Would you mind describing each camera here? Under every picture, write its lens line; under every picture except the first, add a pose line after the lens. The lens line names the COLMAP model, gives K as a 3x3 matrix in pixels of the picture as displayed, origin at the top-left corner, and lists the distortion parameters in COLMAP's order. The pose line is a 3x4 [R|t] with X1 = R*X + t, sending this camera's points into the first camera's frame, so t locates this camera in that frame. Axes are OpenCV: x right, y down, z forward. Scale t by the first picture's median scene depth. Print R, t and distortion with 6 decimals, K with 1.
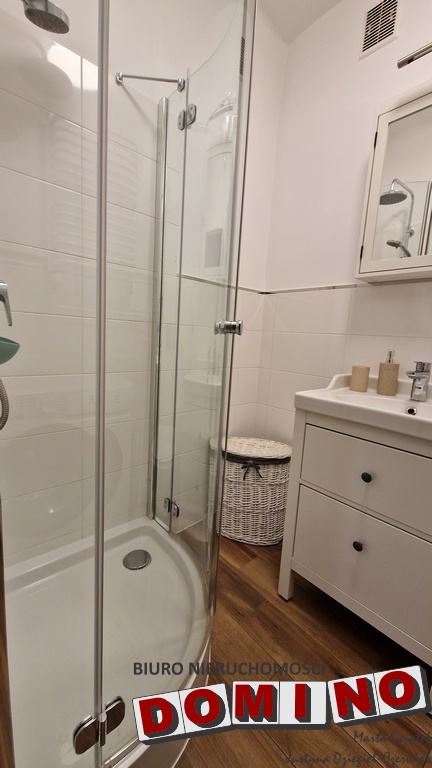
lens RADIAL K [[311.8, 0, 214.0], [0, 311.8, 380.1], [0, 0, 1]] dist [0.000991, -0.001392]
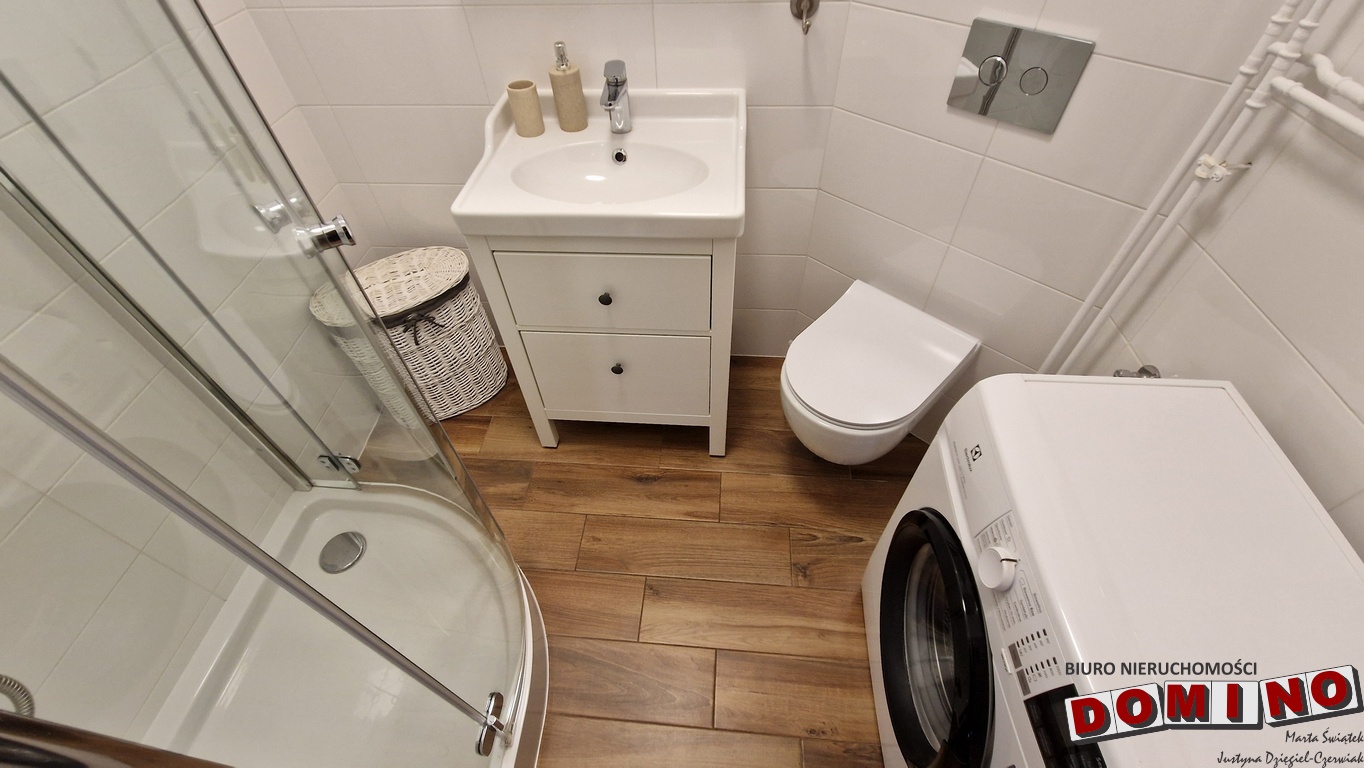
lens RADIAL K [[555.5, 0, 677.9], [0, 555.5, 386.3], [0, 0, 1]] dist [0.006352, -0.003647]
pose [[0.713732, -0.575103, 0.399804, -0.019929], [0.171454, 0.696894, 0.696378, -0.310734], [-0.679110, -0.428479, 0.595999, 0.016539]]
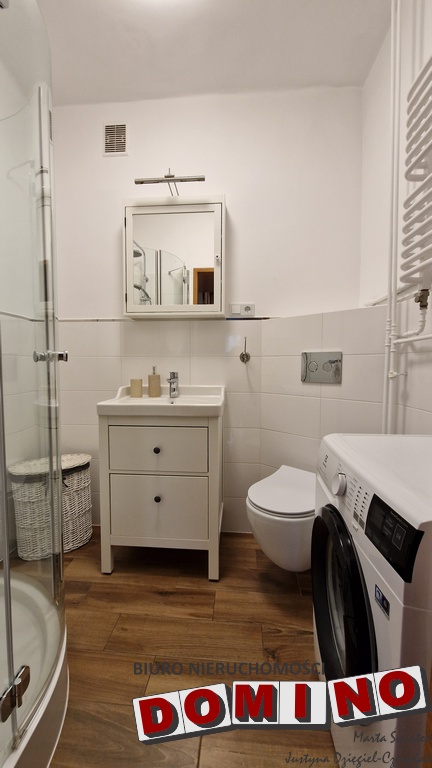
lens RADIAL K [[311.8, 0, 212.9], [0, 311.8, 380.3], [0, 0, 1]] dist [0.000991, -0.001392]
pose [[0.718776, -0.096738, 0.688478, -0.234406], [0.140612, 0.990035, -0.007691, 0.019832], [-0.680874, 0.102336, 0.725216, -0.228006]]
